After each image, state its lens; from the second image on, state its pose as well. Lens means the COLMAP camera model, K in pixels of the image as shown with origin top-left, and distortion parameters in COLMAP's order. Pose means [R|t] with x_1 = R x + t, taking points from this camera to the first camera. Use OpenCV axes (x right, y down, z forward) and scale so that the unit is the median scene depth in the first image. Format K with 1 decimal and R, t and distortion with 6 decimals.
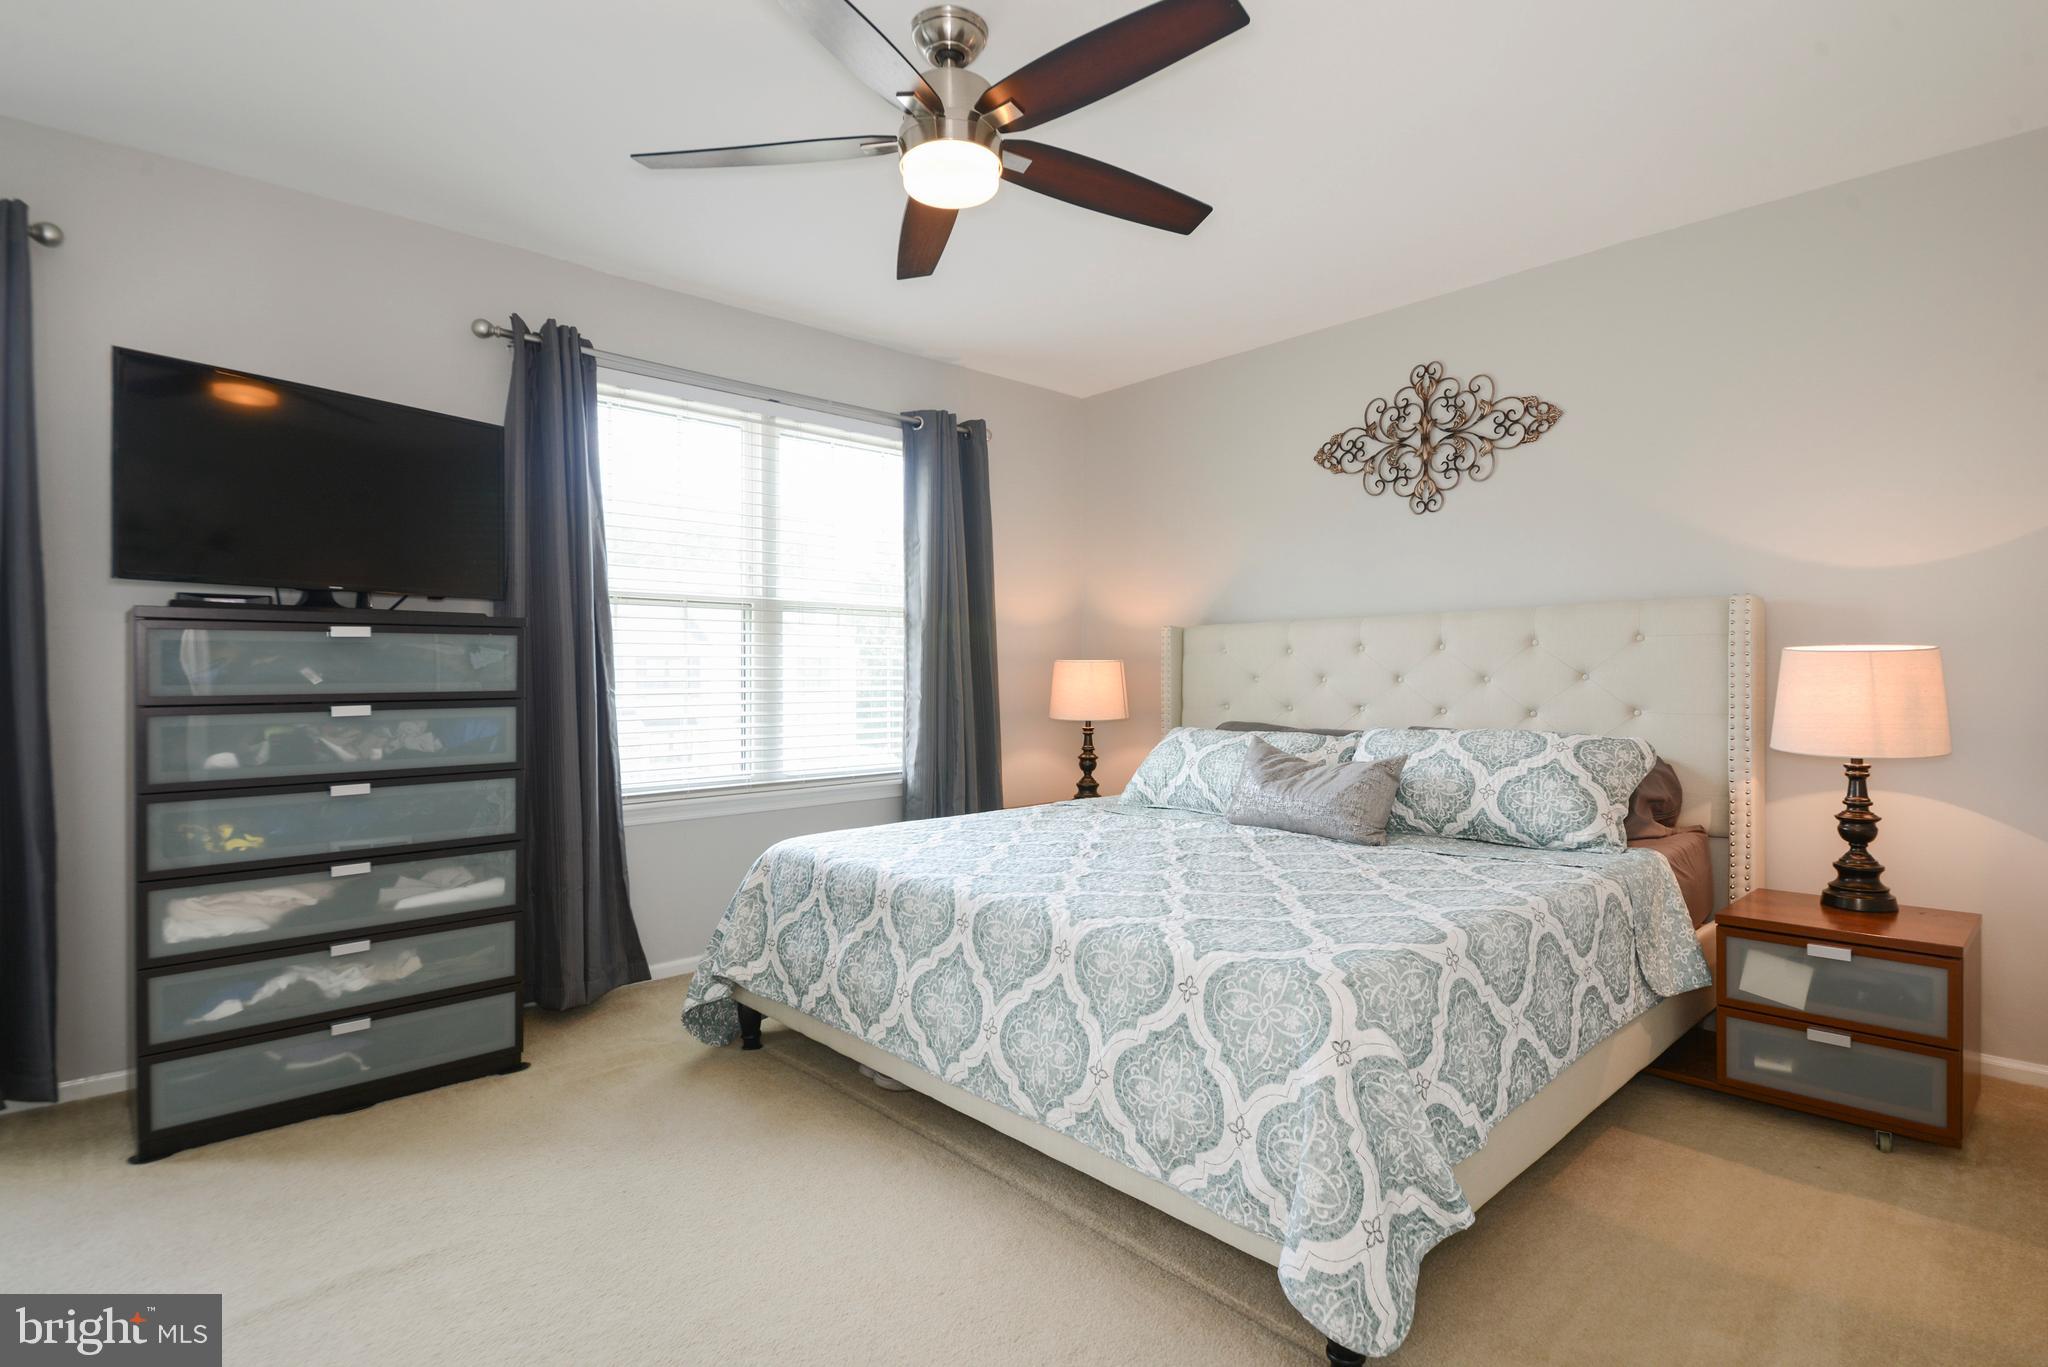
lens RADIAL K [[1001.5, 0, 1051.4], [0, 1001.5, 683.8], [0, 0, 1]] dist [0.029932, -0.021883]
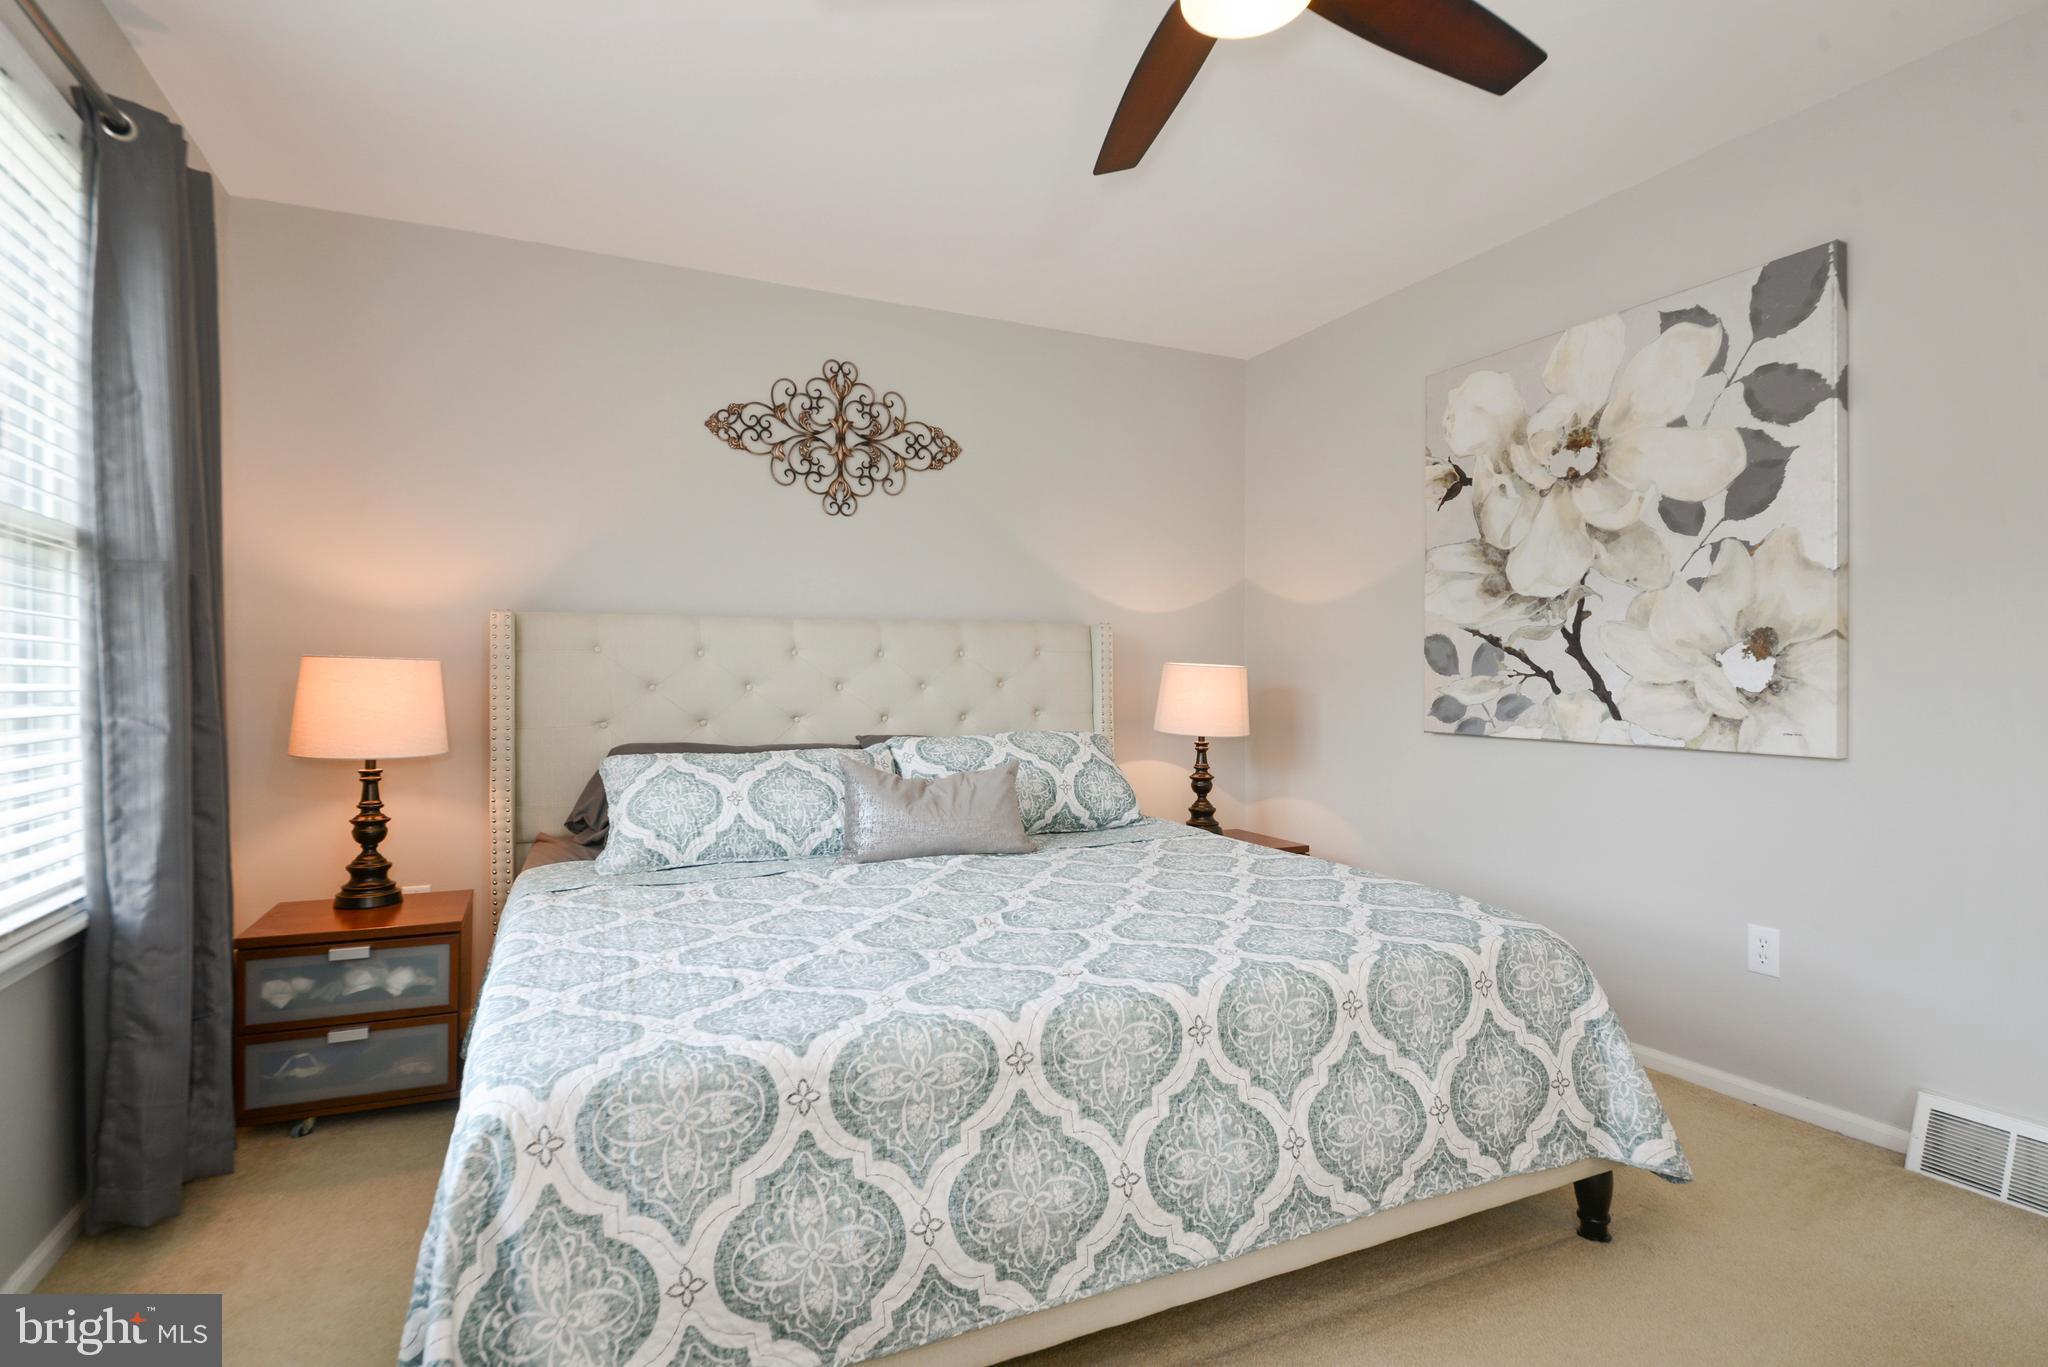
lens RADIAL K [[1001.5, 0, 1009.7], [0, 1001.5, 664.6], [0, 0, 1]] dist [0.029932, -0.021883]
pose [[0.326431, 0.021567, 0.944975, -0.524542], [0.008814, 0.999627, -0.025859, 0.000221], [-0.945180, 0.016770, 0.326119, 0.580747]]
